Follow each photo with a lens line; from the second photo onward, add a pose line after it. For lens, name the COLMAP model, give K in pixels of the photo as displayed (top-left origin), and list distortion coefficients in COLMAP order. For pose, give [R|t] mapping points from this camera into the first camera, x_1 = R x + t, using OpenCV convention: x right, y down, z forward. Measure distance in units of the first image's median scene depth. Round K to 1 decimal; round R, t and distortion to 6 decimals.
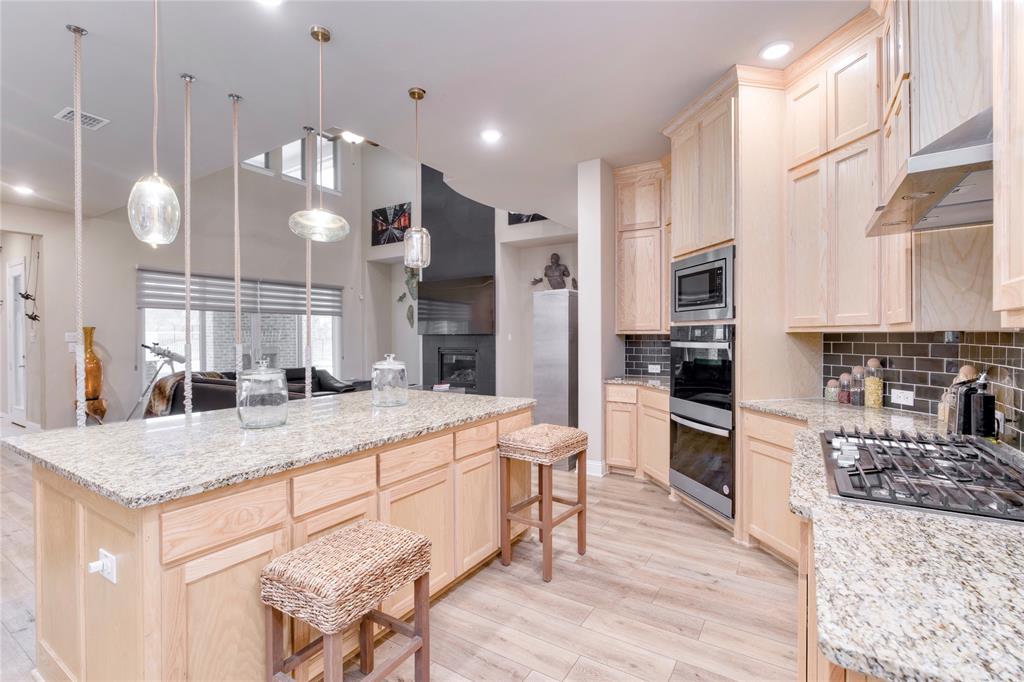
lens RADIAL K [[467.2, 0, 512.0], [0, 467.2, 341.0], [0, 0, 1]] dist [-0.009049, -0.000350]
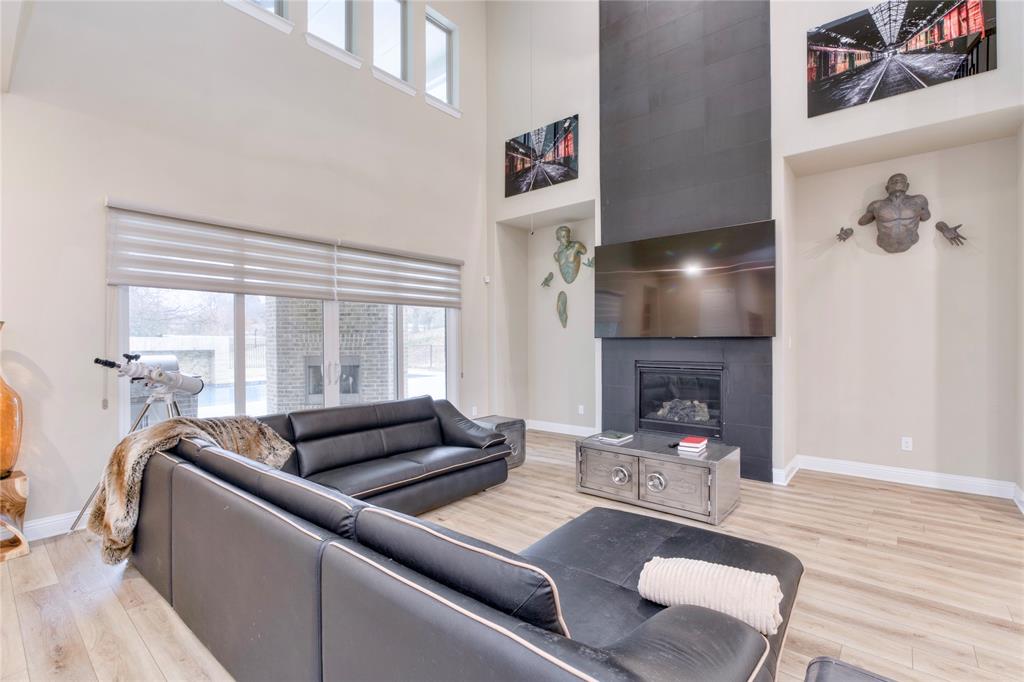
lens RADIAL K [[467.2, 0, 512.0], [0, 467.2, 341.0], [0, 0, 1]] dist [-0.009049, -0.000350]
pose [[0.990436, 0.000361, -0.137972, -0.221405], [-0.001437, 0.999969, -0.007694, -0.005130], [0.137965, 0.007819, 0.990406, 0.410395]]
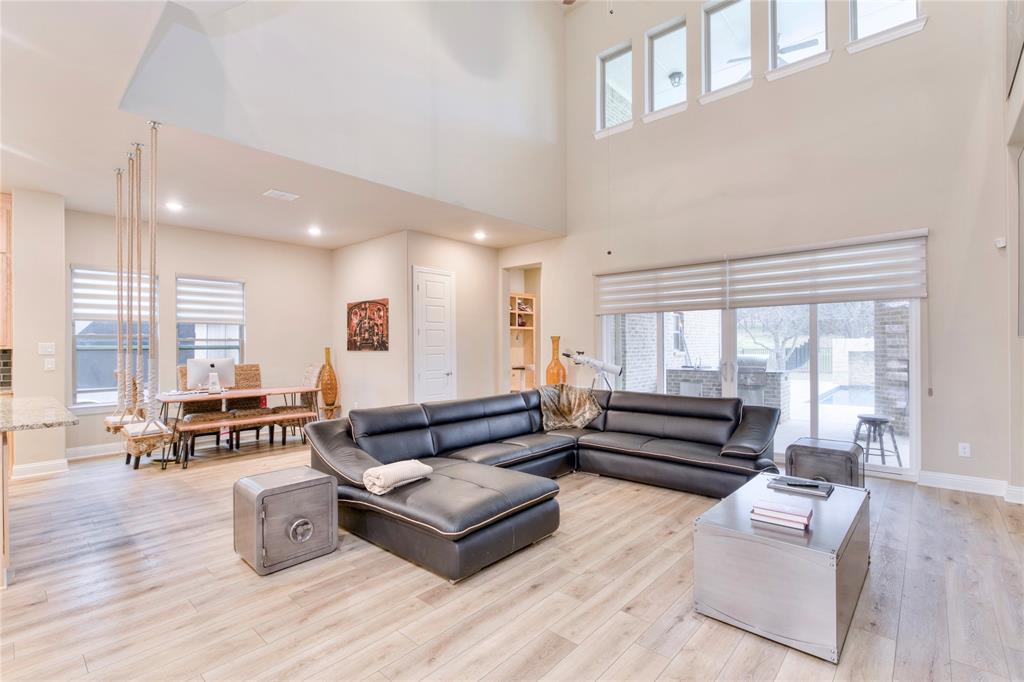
lens RADIAL K [[467.2, 0, 512.0], [0, 467.2, 341.0], [0, 0, 1]] dist [-0.009049, -0.000350]
pose [[-0.171220, -0.003567, -0.985226, 0.143634], [-0.001518, 0.999993, -0.003357, -0.010260], [0.985232, 0.000921, -0.171224, 0.729482]]
